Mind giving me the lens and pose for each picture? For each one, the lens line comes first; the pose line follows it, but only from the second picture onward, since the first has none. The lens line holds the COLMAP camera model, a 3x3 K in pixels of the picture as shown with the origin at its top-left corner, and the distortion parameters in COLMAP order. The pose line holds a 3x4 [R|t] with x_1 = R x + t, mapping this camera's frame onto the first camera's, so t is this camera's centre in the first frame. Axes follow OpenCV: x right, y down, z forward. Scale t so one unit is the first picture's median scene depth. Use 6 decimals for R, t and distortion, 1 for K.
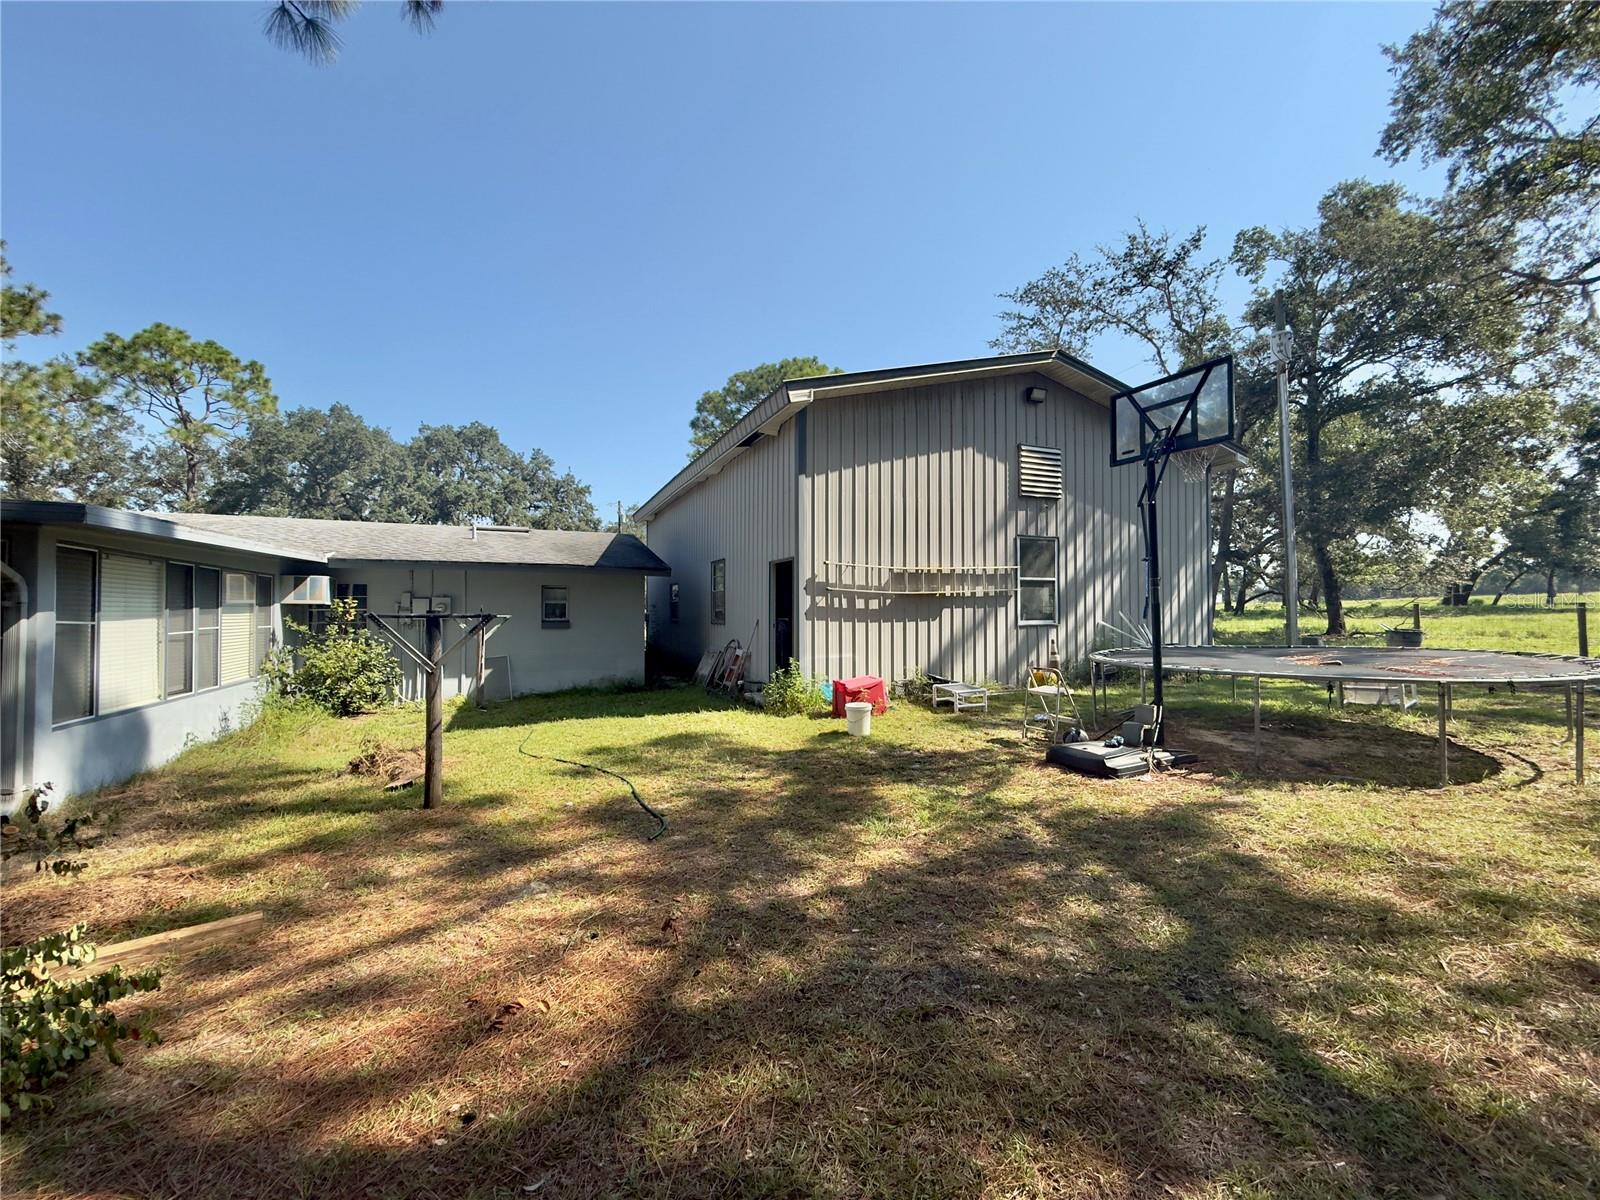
lens RADIAL K [[637.1, 0, 787.5], [0, 637.1, 601.9], [0, 0, 1]] dist [0.000416, 0.000458]
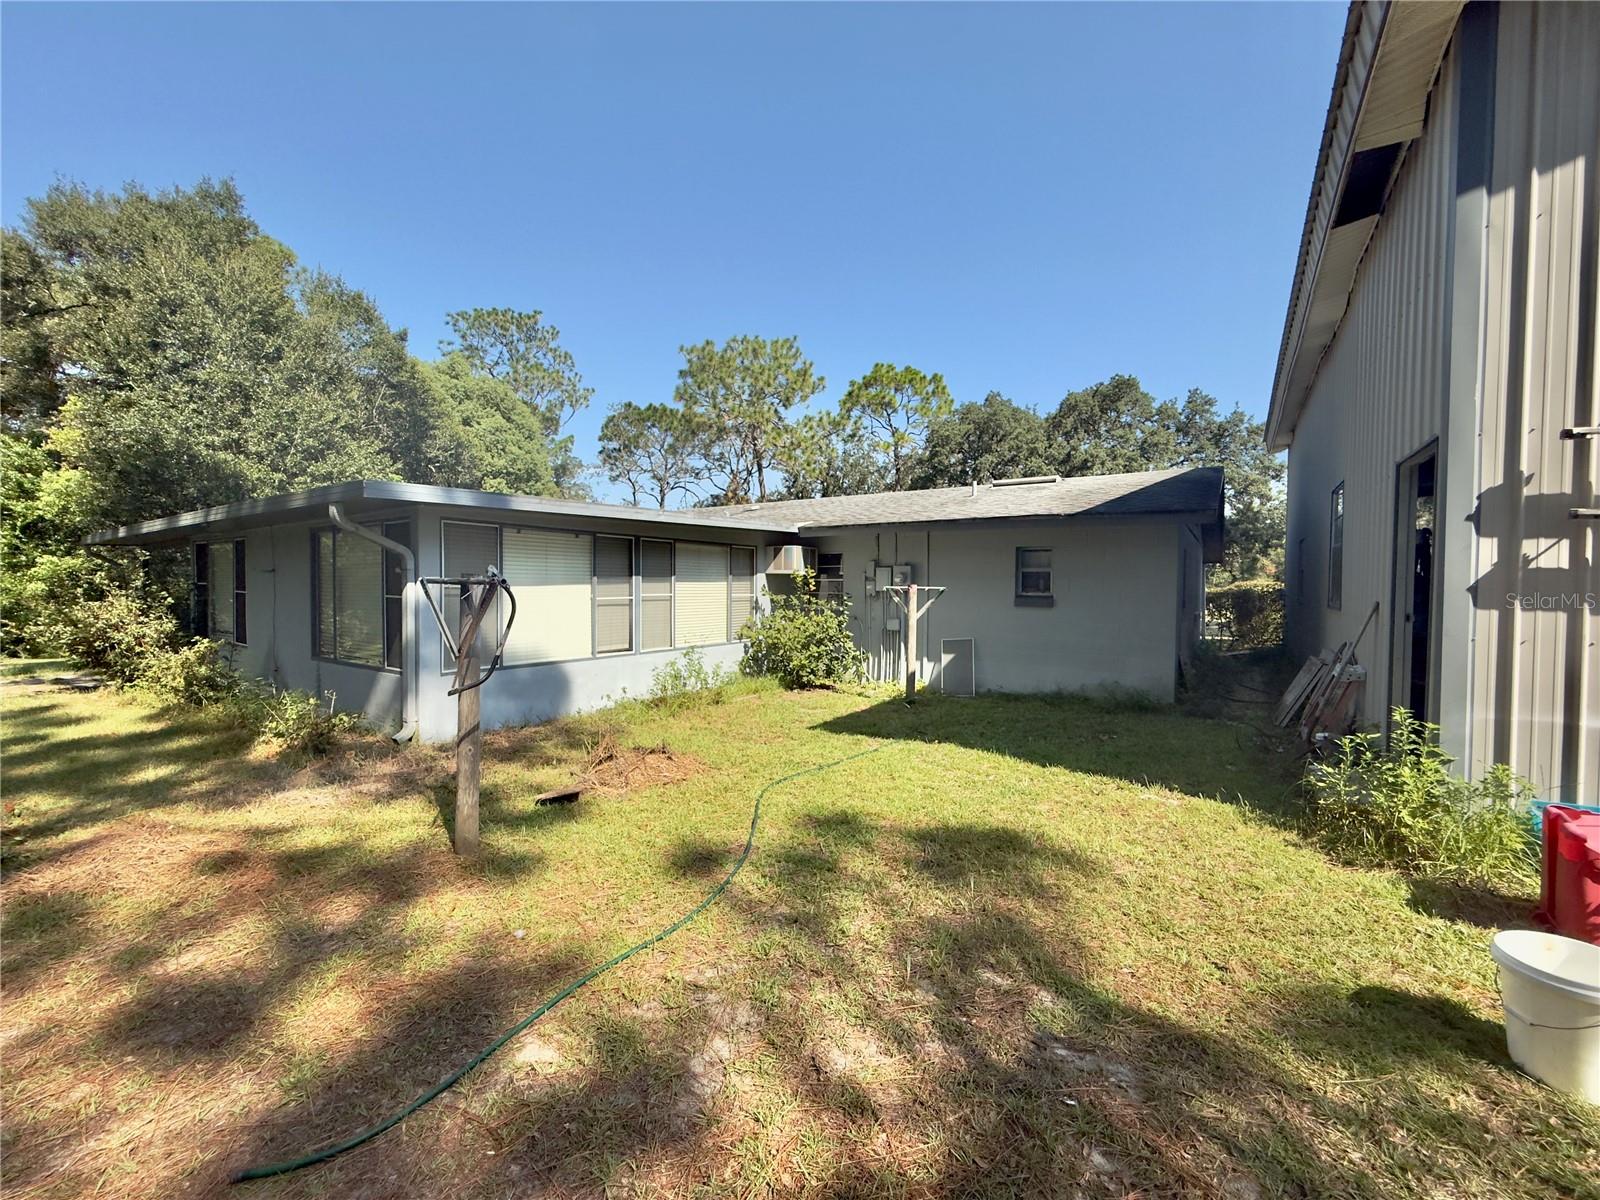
lens RADIAL K [[637.1, 0, 791.5], [0, 637.1, 600.2], [0, 0, 1]] dist [0.000416, 0.000458]
pose [[0.539660, 0.027132, -0.841446, 0.111349], [0.003555, 0.999398, 0.034505, 0.009928], [0.841876, -0.021613, 0.539238, 0.452299]]
